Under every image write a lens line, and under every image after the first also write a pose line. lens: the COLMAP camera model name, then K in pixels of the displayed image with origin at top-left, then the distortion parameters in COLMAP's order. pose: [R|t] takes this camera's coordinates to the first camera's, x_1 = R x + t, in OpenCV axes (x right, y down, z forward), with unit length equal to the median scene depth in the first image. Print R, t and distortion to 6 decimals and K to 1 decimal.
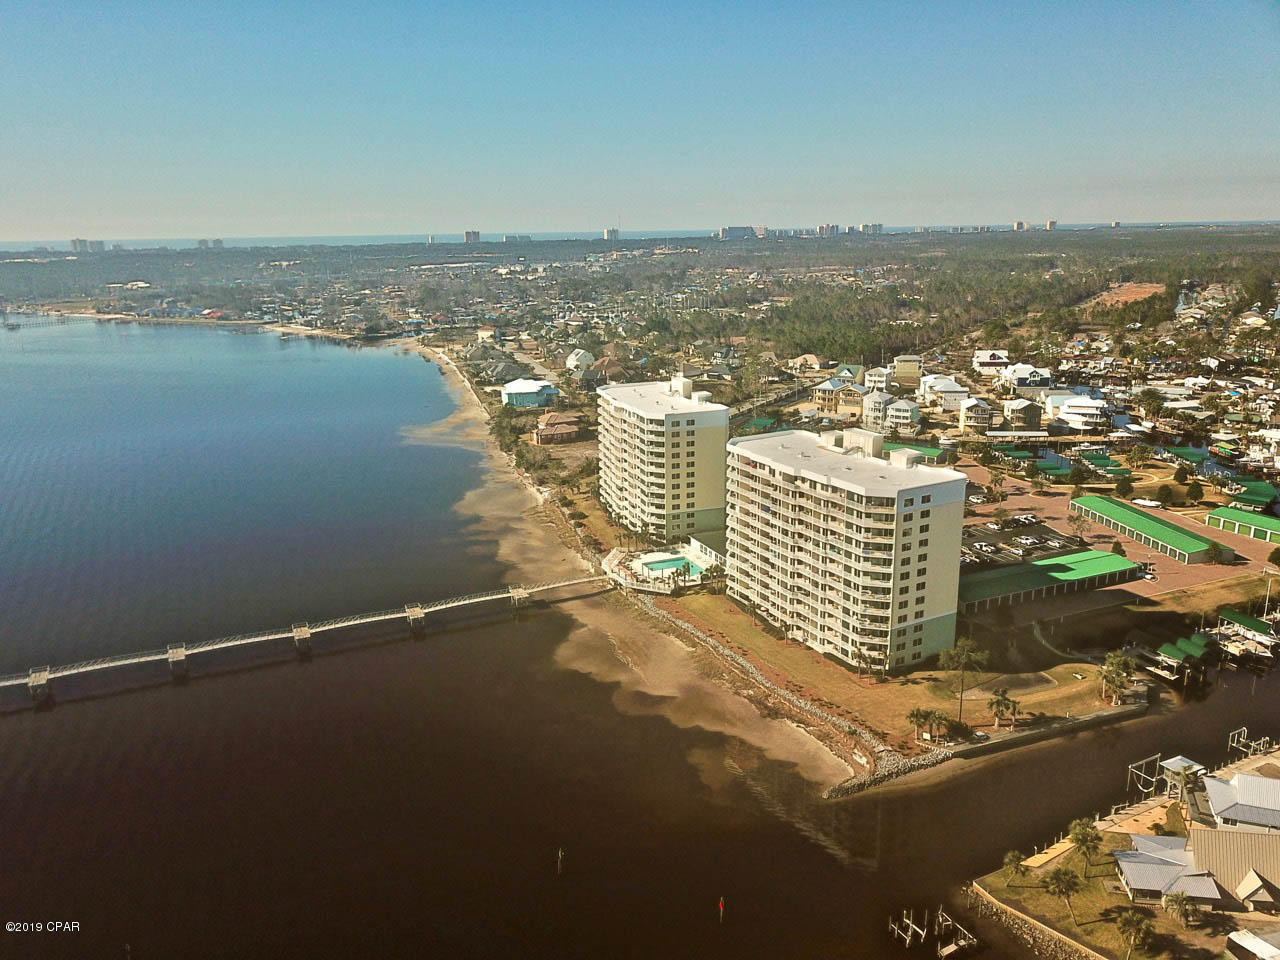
lens RADIAL K [[955.8, 0, 640.0], [0, 955.8, 480.0], [0, 0, 1]] dist [0.044556, -0.077409]
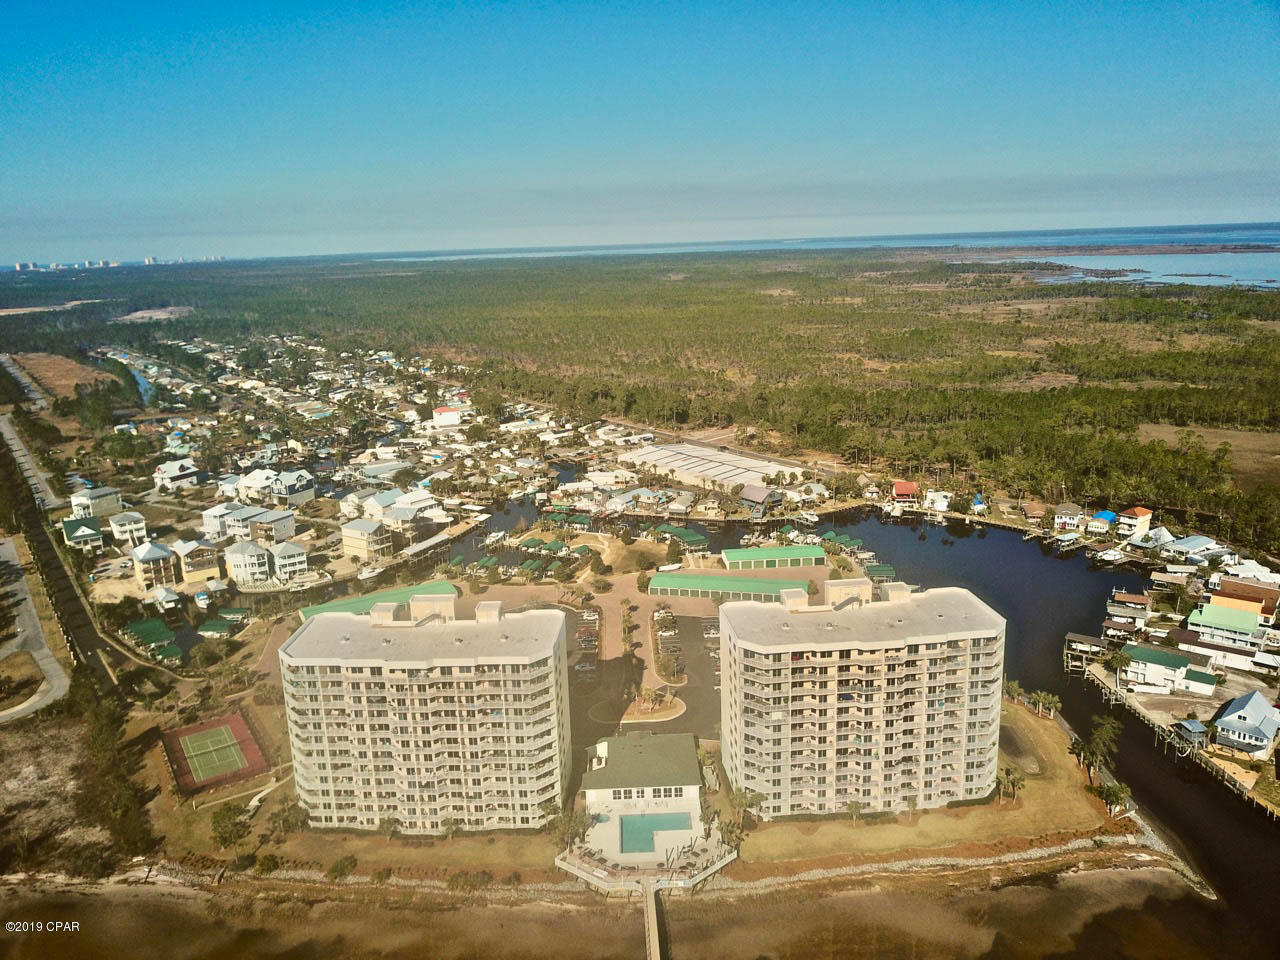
lens RADIAL K [[955.8, 0, 640.0], [0, 955.8, 480.0], [0, 0, 1]] dist [0.044556, -0.077409]
pose [[0.388933, -0.217375, 0.895254, -0.344265], [0.258645, 0.958446, 0.120353, -0.158578], [-0.884214, 0.184744, 0.428994, 0.363994]]
